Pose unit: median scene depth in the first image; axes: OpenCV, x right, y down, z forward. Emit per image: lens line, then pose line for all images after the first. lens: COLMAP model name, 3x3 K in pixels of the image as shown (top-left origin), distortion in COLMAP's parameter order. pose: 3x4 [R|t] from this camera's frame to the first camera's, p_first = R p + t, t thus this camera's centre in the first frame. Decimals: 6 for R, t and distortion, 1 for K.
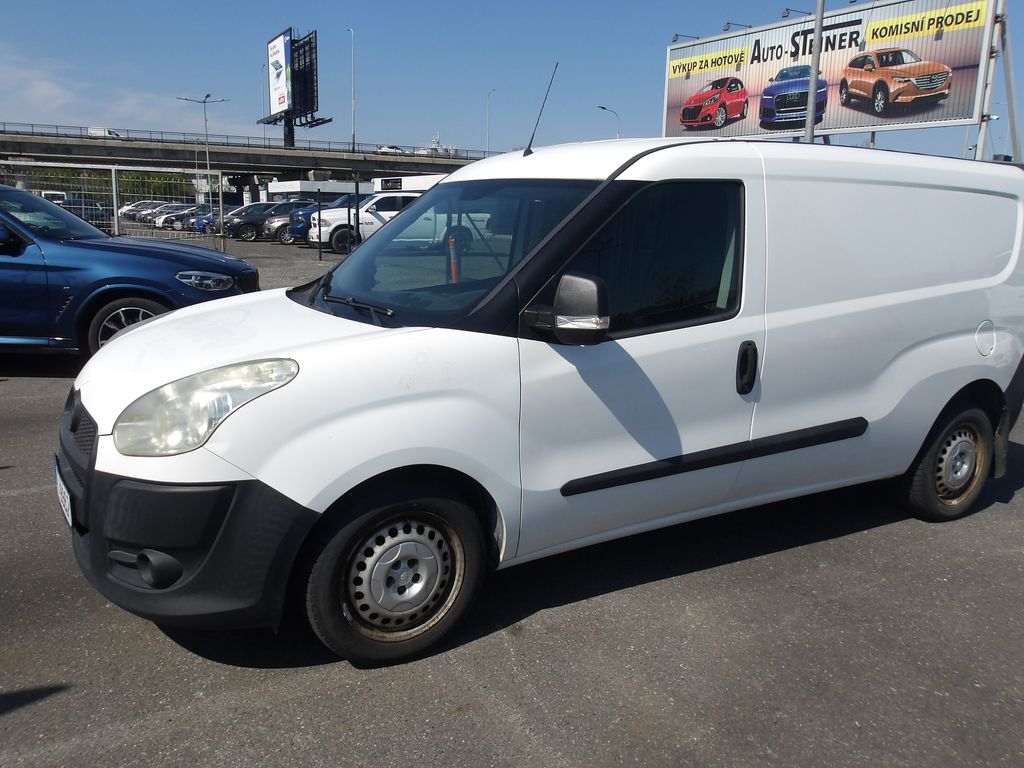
lens RADIAL K [[860.2, 0, 512.0], [0, 860.2, 384.0], [0, 0, 1]] dist [-0.002022, -0.001934]
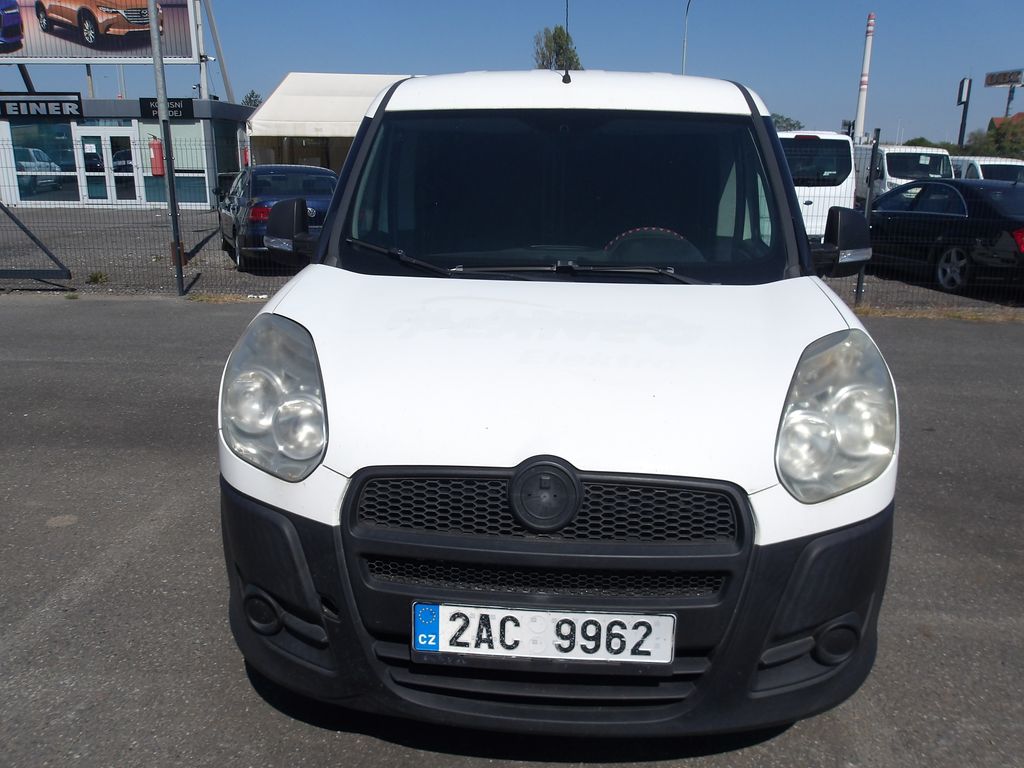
lens RADIAL K [[860.2, 0, 512.0], [0, 860.2, 384.0], [0, 0, 1]] dist [-0.002022, -0.001934]
pose [[0.592720, -0.217470, 0.775493, -0.116211], [0.162429, 0.975349, 0.149368, -0.017629], [-0.788860, 0.037429, 0.613432, 0.073346]]
